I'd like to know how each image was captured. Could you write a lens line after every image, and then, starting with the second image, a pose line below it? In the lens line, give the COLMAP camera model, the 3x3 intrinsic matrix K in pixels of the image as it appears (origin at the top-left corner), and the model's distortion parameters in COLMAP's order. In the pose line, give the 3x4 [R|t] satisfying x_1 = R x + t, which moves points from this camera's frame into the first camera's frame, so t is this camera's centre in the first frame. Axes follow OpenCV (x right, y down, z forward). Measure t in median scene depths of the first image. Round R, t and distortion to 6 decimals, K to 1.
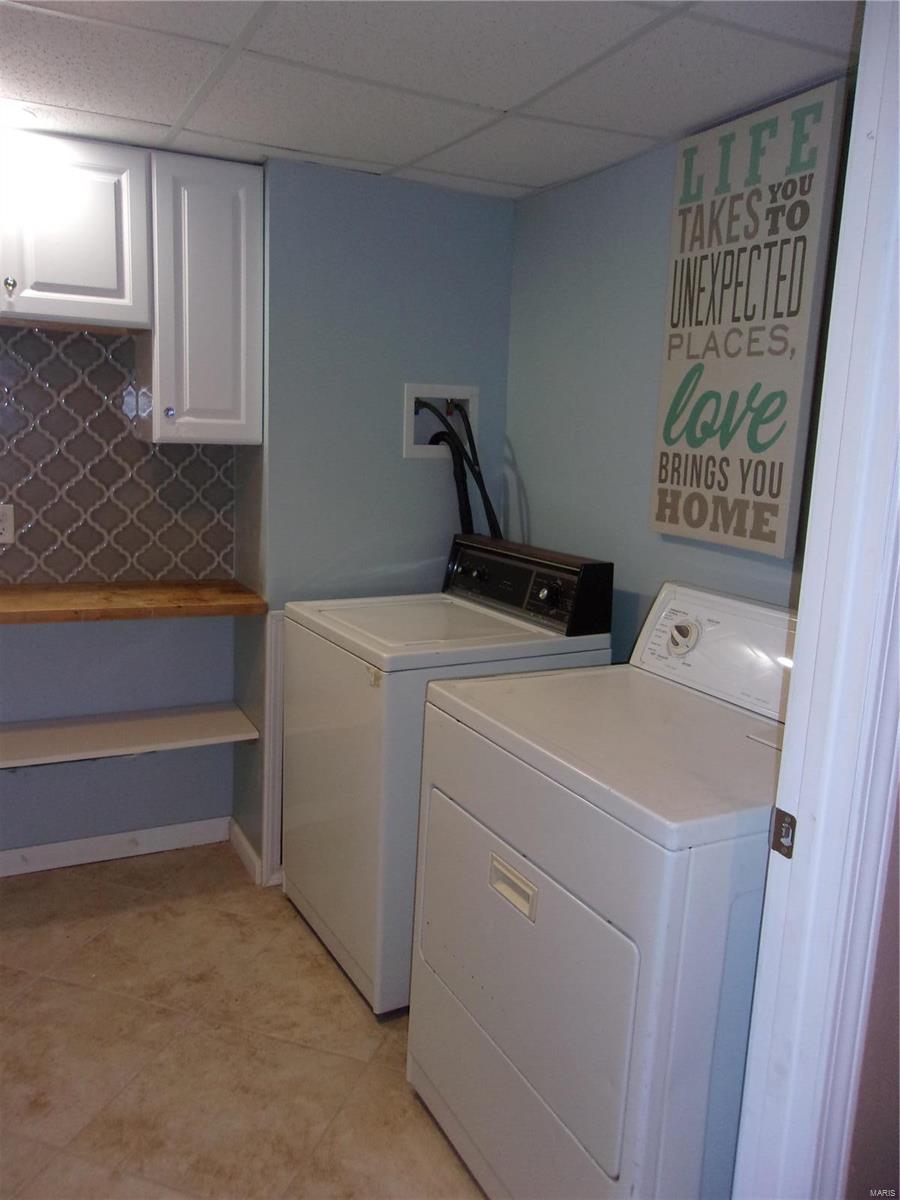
lens RADIAL K [[951.3, 0, 432.0], [0, 951.3, 596.5], [0, 0, 1]] dist [0.026971, 0.014298]
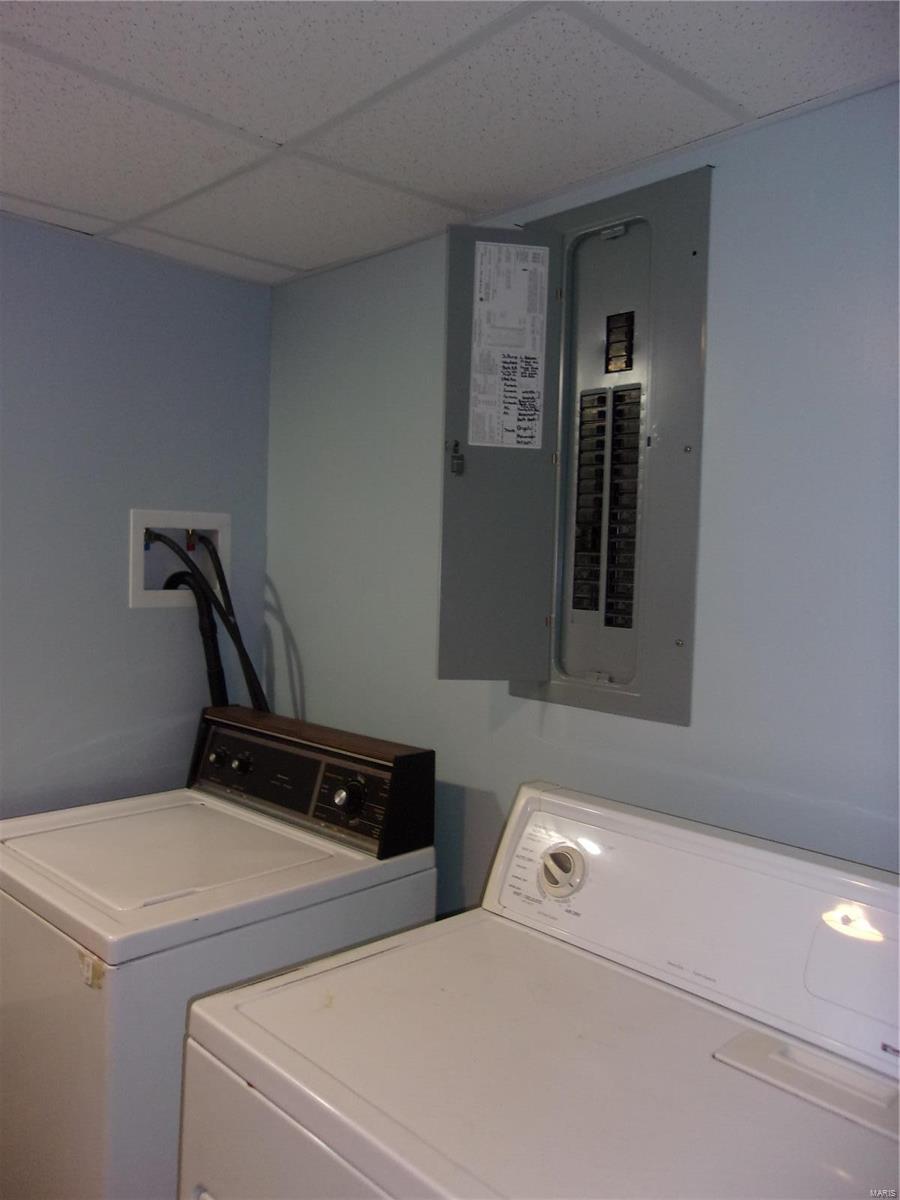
lens RADIAL K [[951.3, 0, 426.6], [0, 951.3, 571.1], [0, 0, 1]] dist [0.026971, 0.014298]
pose [[0.958617, -0.018475, 0.284099, -0.021952], [0.059919, 0.988634, -0.137889, -0.068162], [-0.278322, 0.149206, 0.948828, 0.268946]]
